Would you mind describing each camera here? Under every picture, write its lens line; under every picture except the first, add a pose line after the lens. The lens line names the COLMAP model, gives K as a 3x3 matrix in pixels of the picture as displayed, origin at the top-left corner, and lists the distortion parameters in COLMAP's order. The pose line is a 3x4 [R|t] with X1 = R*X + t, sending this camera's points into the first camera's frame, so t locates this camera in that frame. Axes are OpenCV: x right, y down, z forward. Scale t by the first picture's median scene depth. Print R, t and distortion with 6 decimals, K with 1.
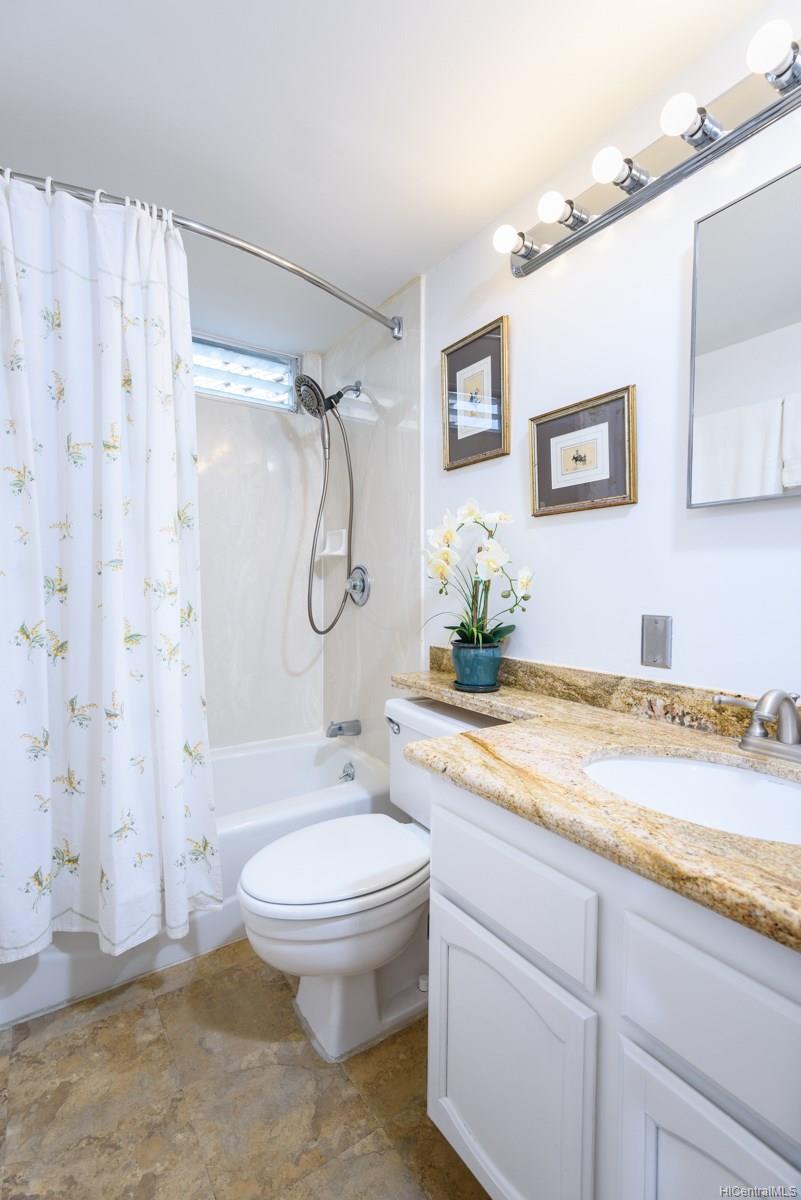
lens RADIAL K [[549.4, 0, 405.9], [0, 549.4, 606.8], [0, 0, 1]] dist [0.030453, -0.008724]
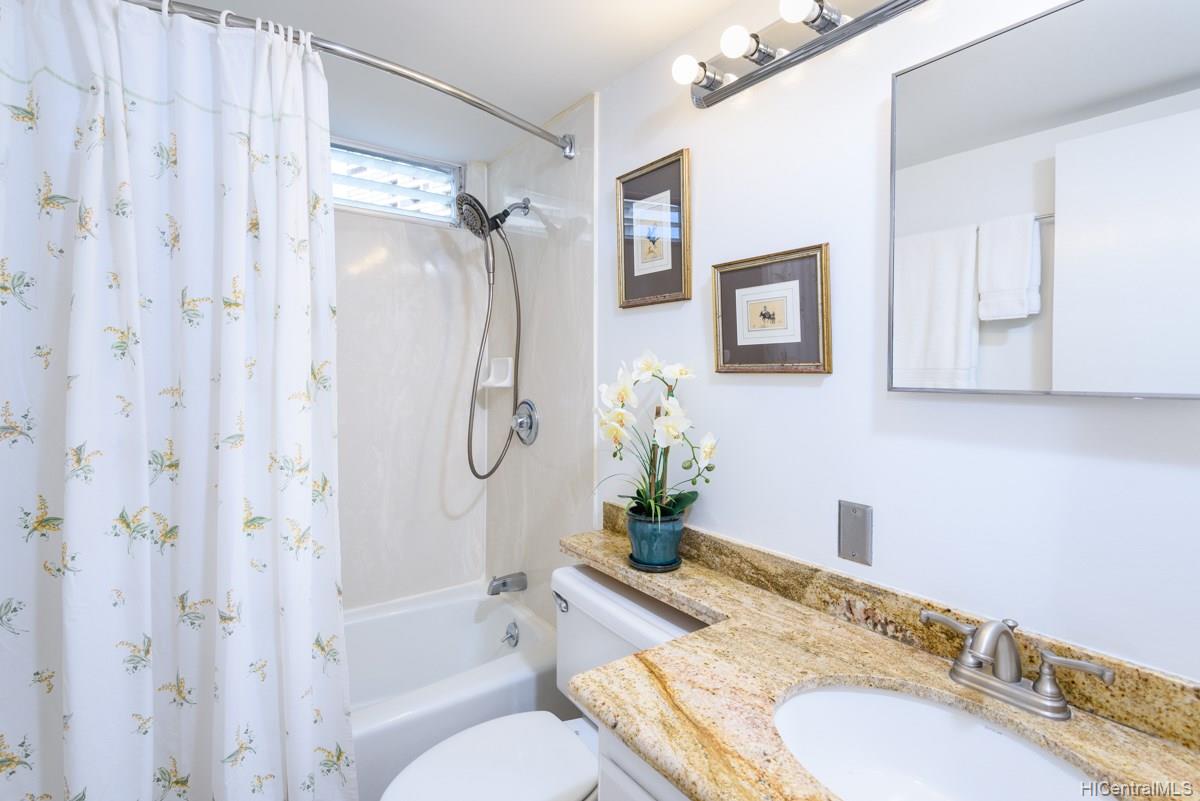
lens RADIAL K [[572.8, 0, 607.6], [0, 572.8, 365.0], [0, 0, 1]] dist [0.020503, -0.007766]
pose [[0.999188, 0.003624, 0.040118, 0.016183], [-0.002824, 0.999796, -0.019981, -0.171098], [-0.040182, 0.019851, 0.998995, 0.078521]]
